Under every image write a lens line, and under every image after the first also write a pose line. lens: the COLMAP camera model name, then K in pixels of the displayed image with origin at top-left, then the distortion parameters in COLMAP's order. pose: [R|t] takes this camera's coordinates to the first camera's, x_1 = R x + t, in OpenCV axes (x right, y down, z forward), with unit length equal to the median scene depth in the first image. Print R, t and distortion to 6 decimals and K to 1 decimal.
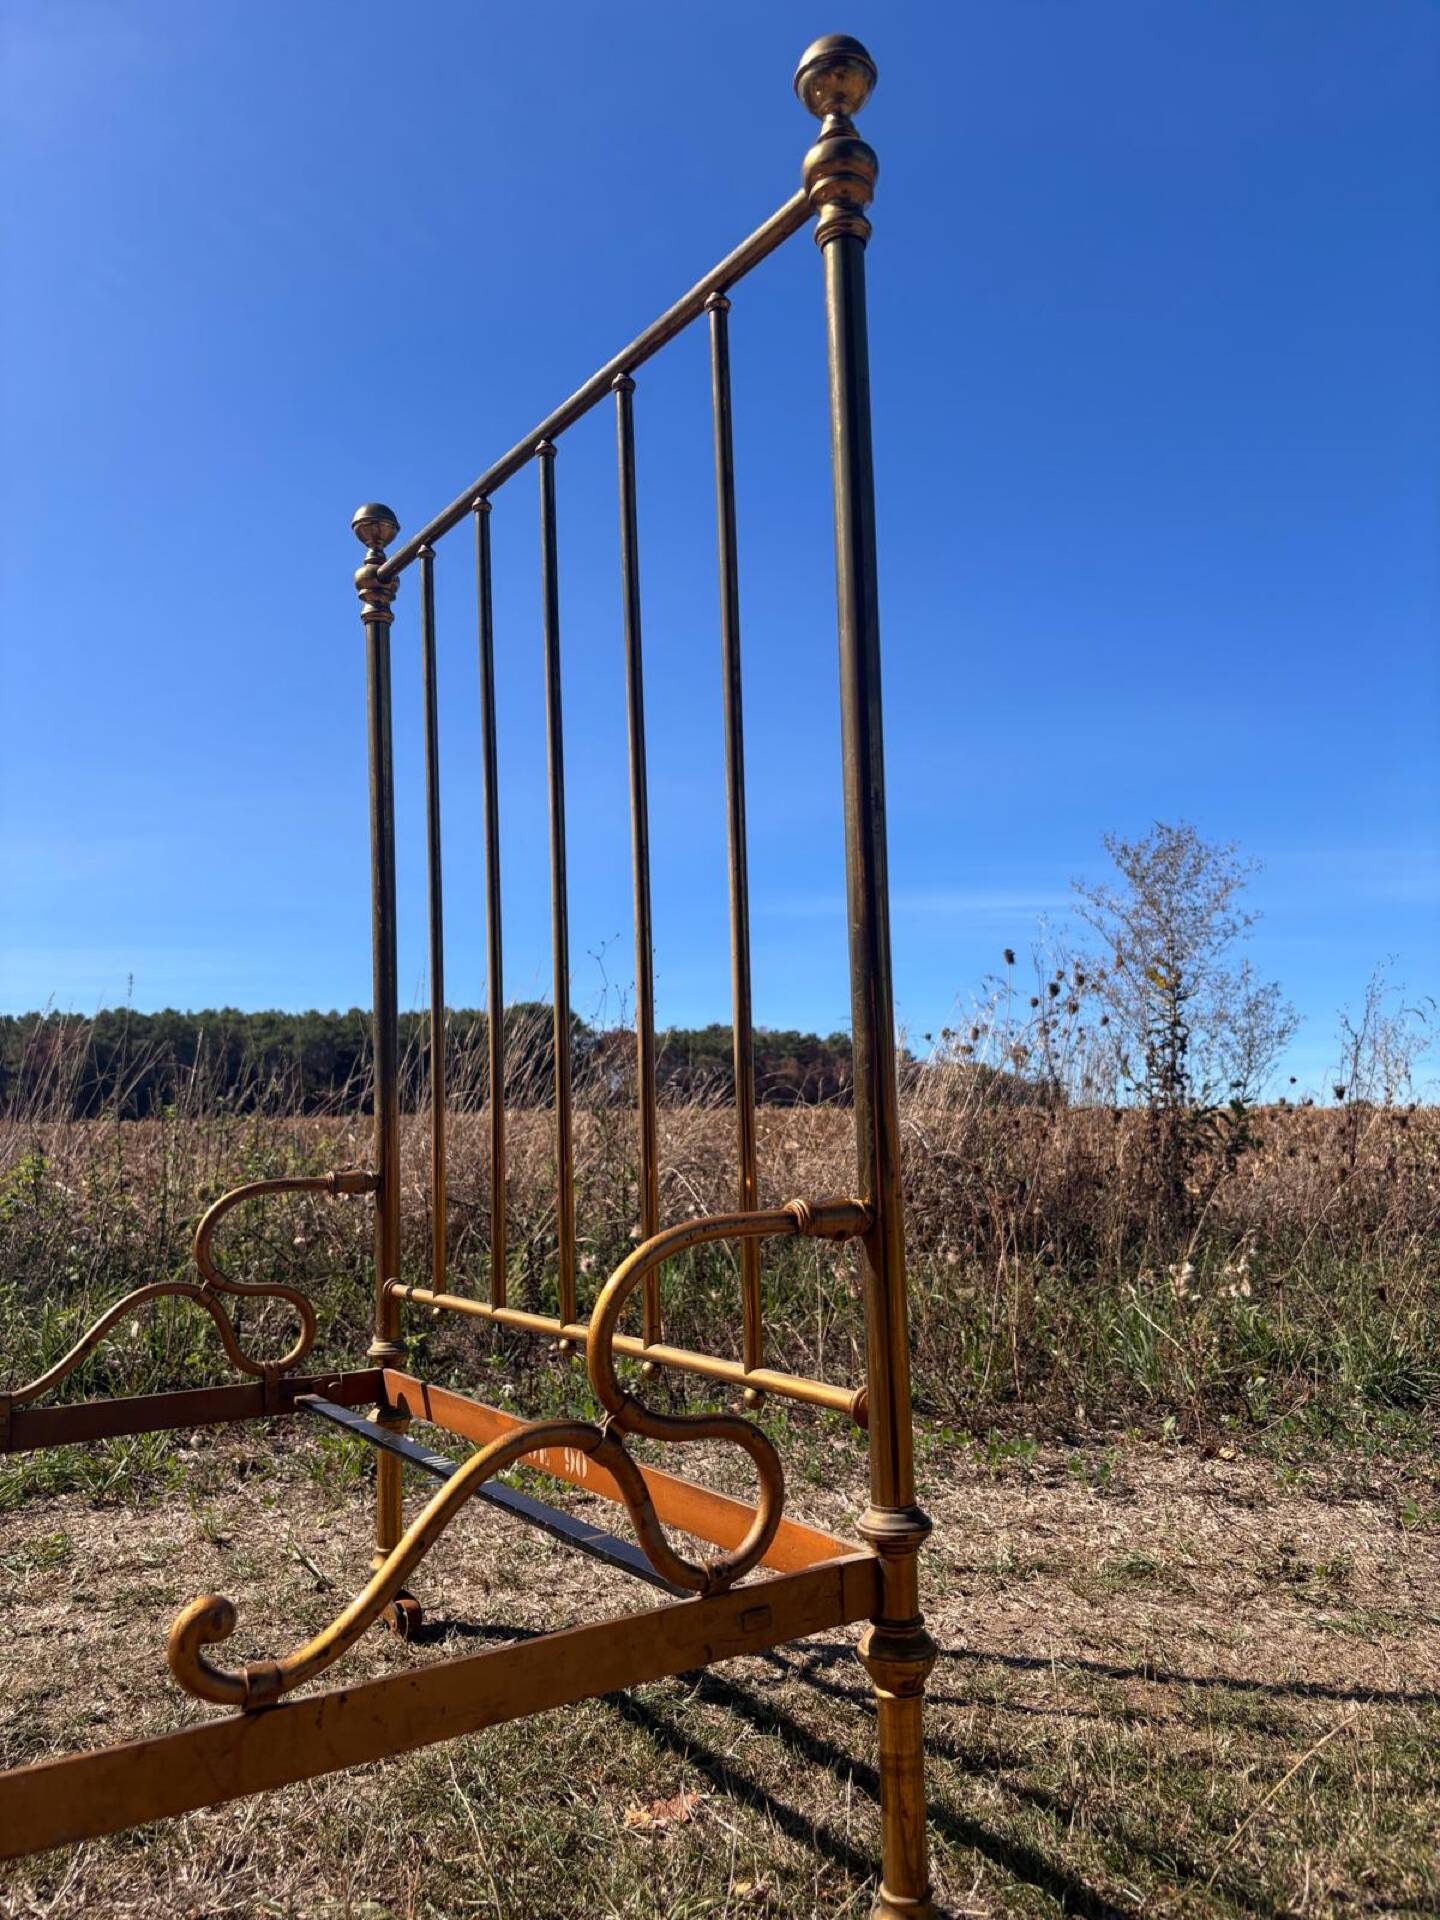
lens RADIAL K [[1462.5, 0, 716.2], [0, 1462.5, 968.3], [0, 0, 1]] dist [0.049814, -0.068715]
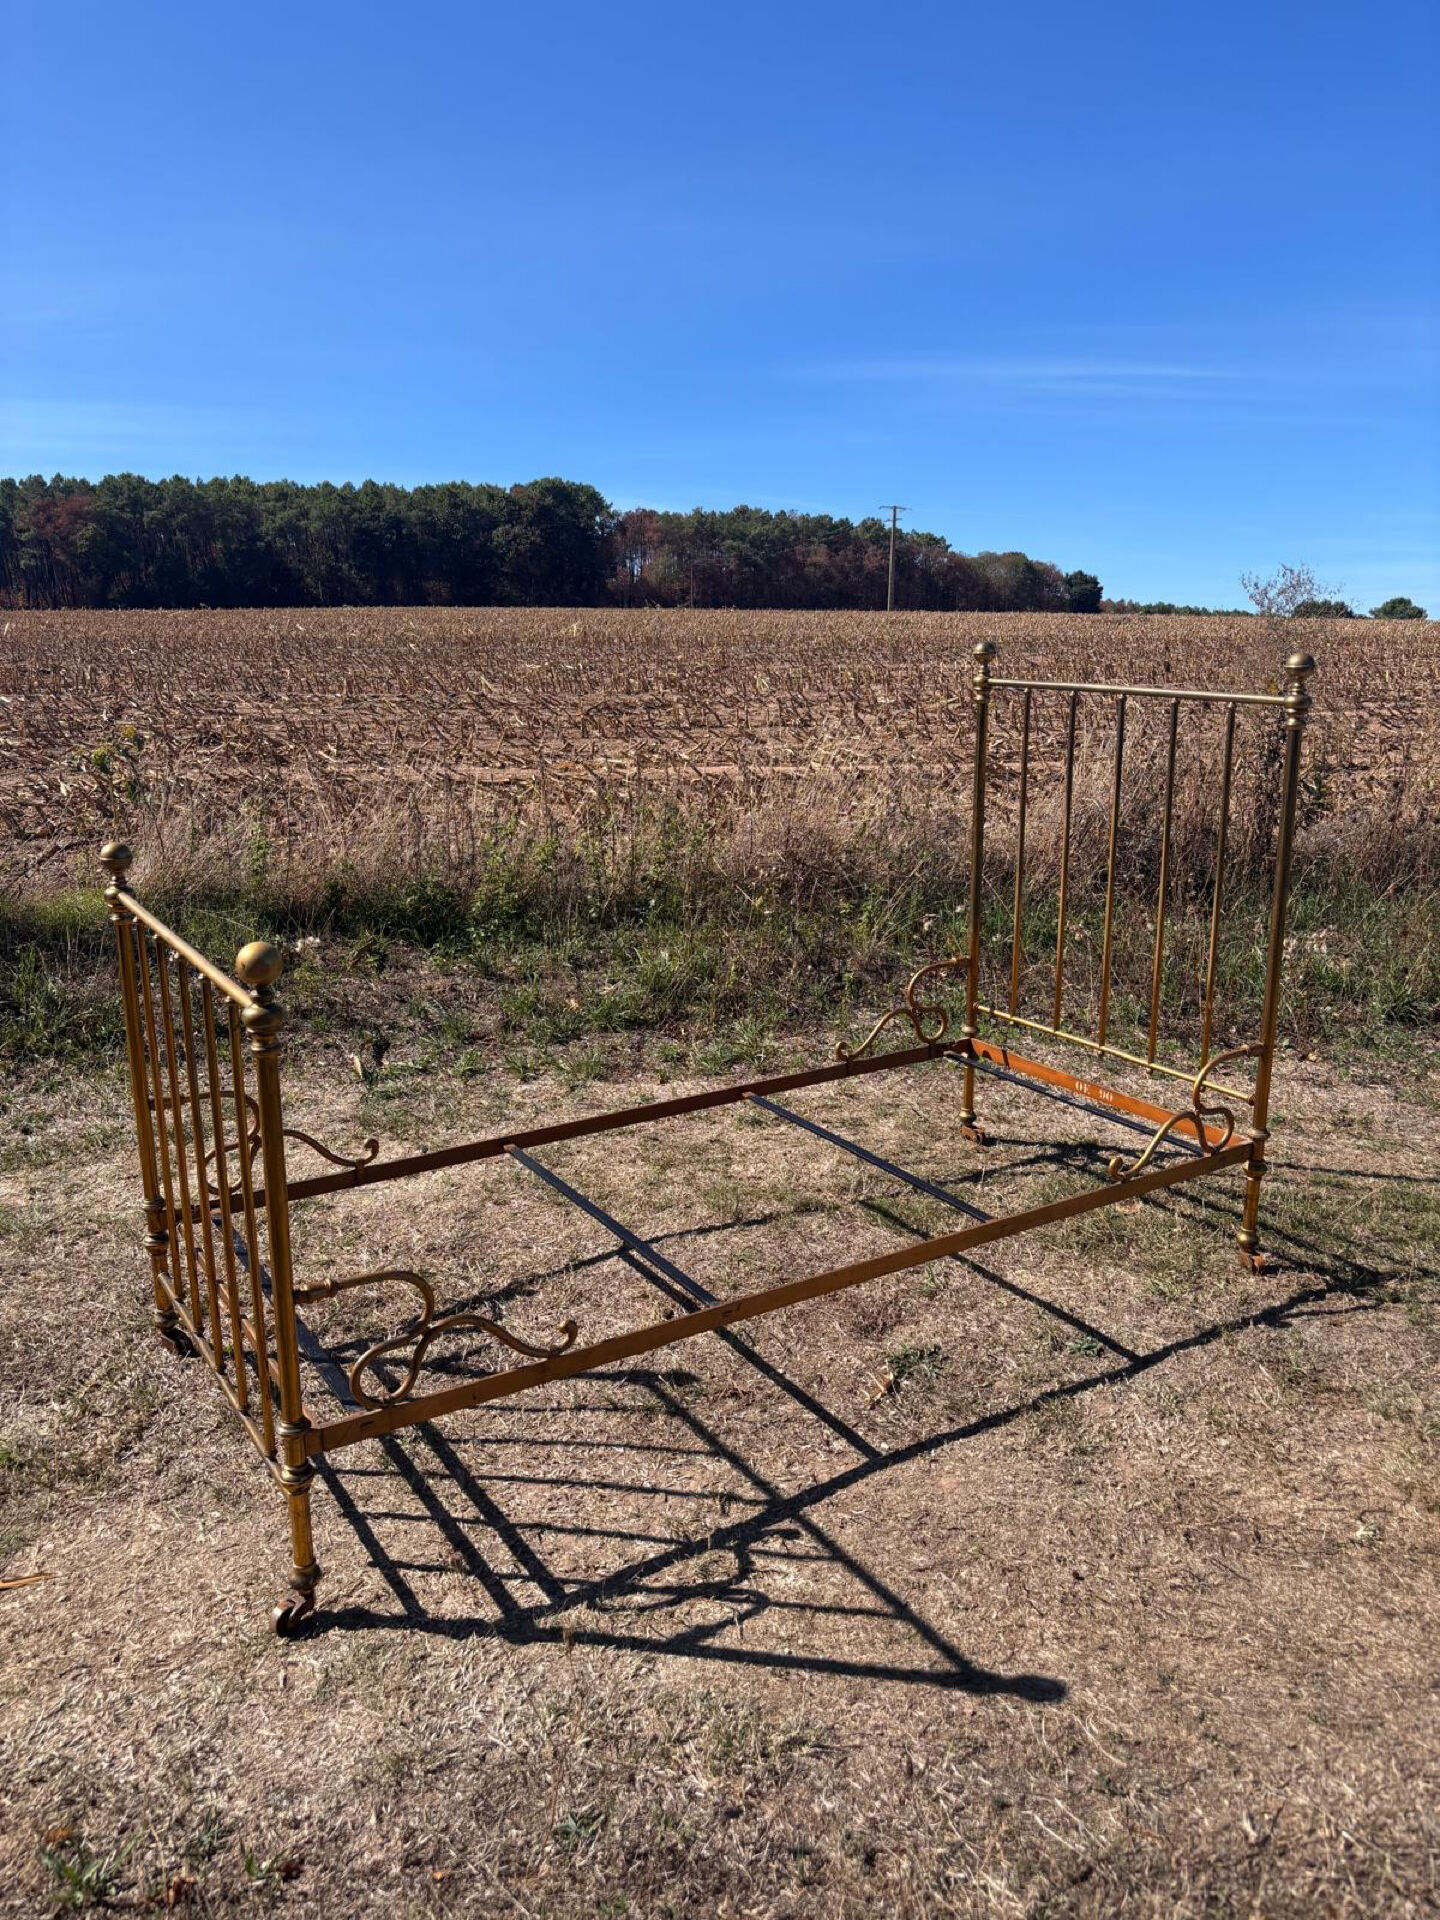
lens RADIAL K [[1473.5, 0, 720.0], [0, 1473.5, 960.0], [0, 0, 1]] dist [0.022044, 0.004129]
pose [[0.999737, 0.022725, -0.003123, -0.495851], [-0.020355, 0.941661, 0.335947, -0.495220], [0.010575, -0.335795, 0.941876, -0.924606]]
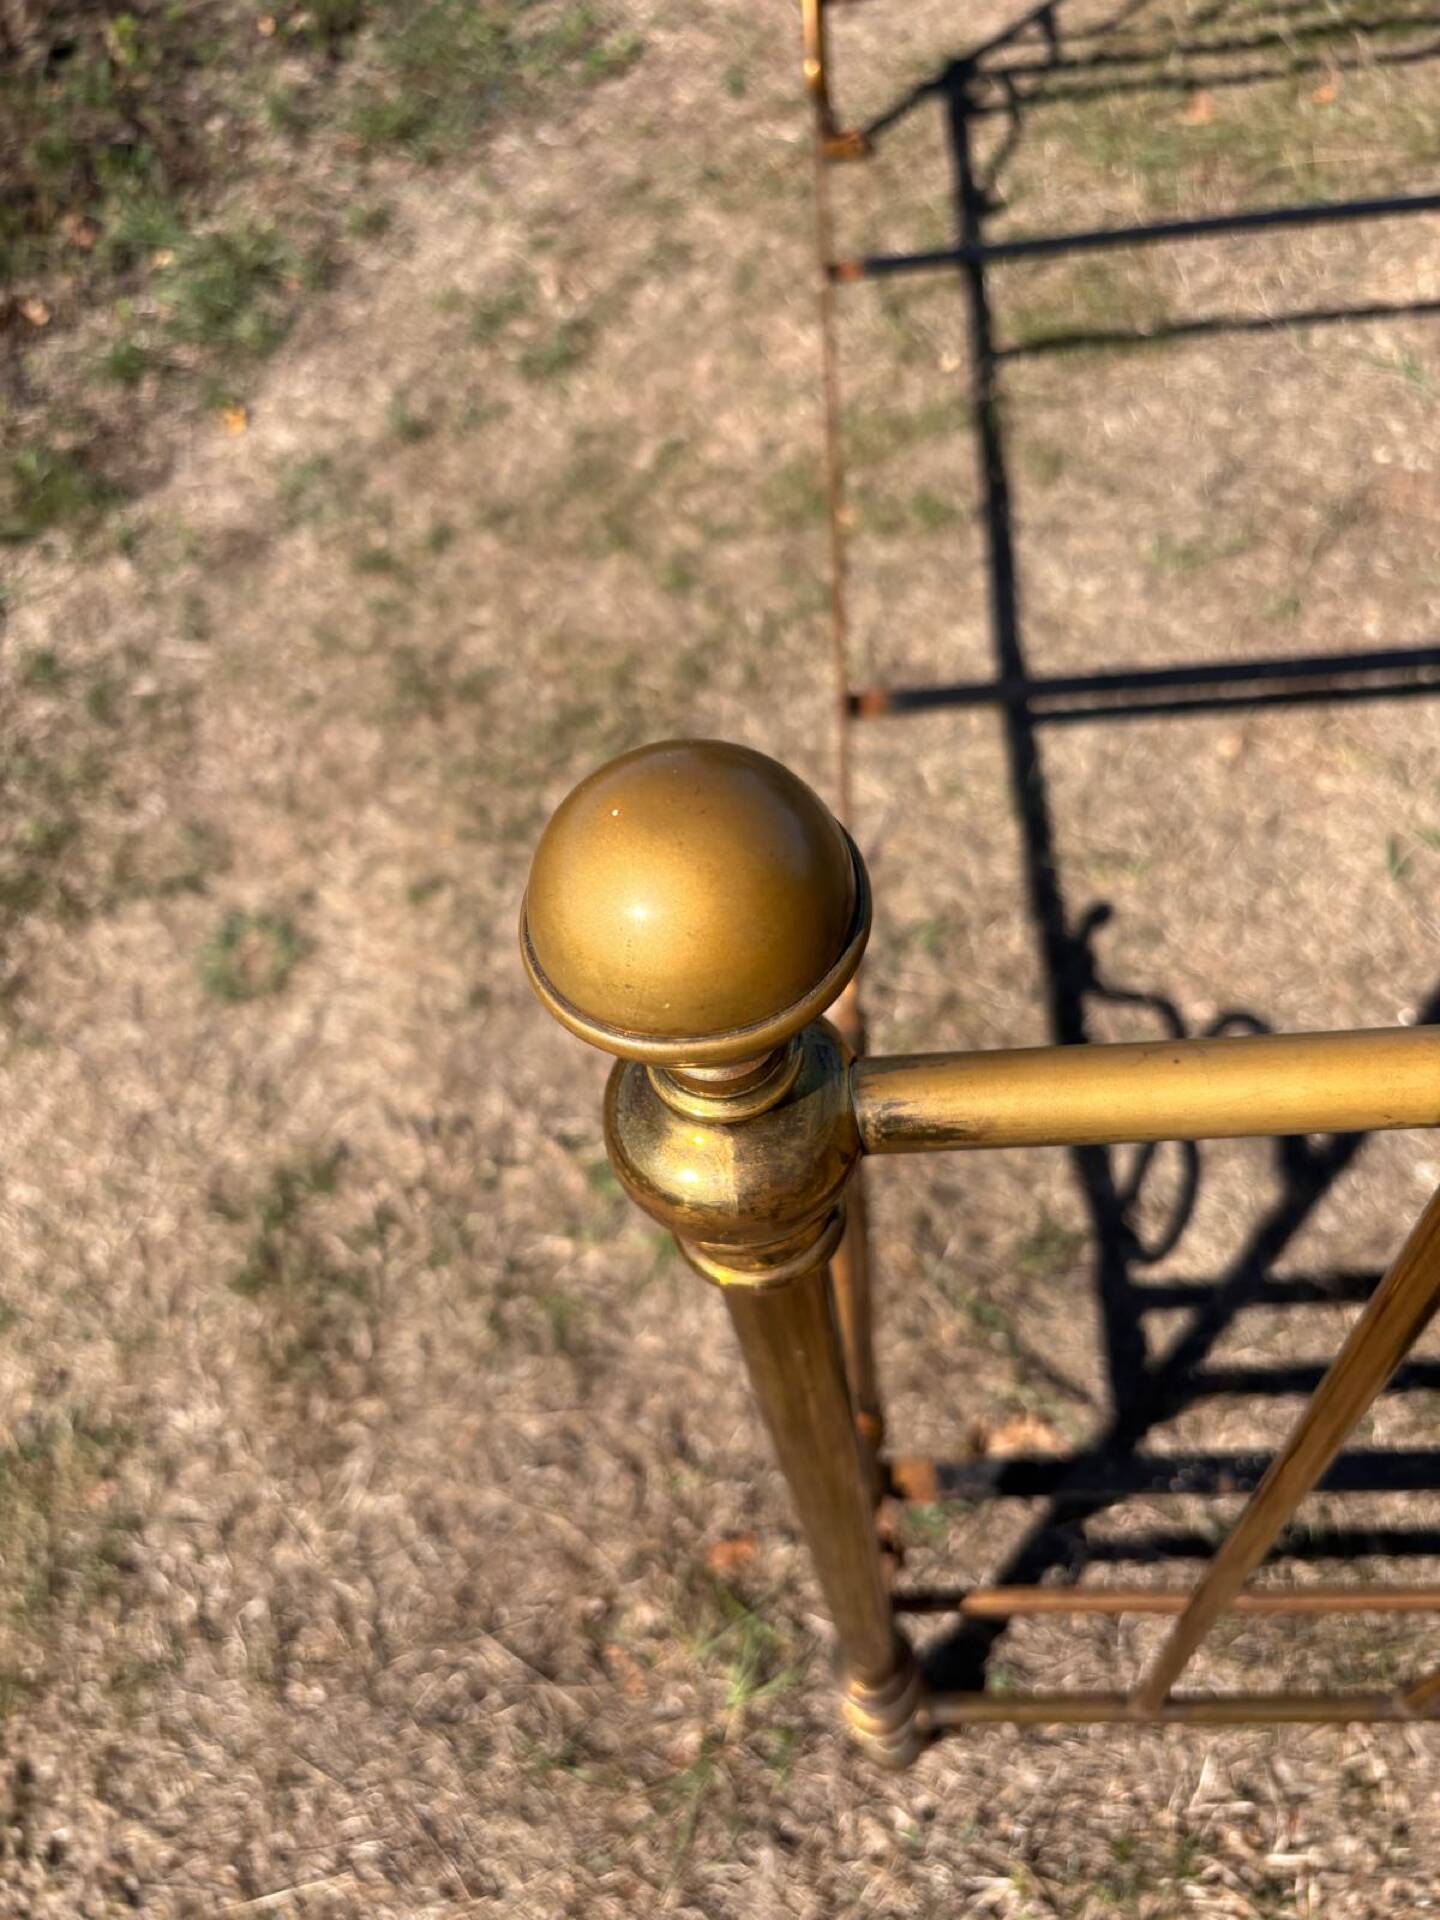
lens RADIAL K [[1500.3, 0, 720.0], [0, 1500.3, 960.0], [0, 0, 1]] dist [0.036158, -0.064854]
pose [[0.557659, -0.712618, 0.425666, -1.066956], [0.041810, 0.536270, 0.843010, -0.237885], [-0.829016, -0.452316, 0.328851, 0.258284]]
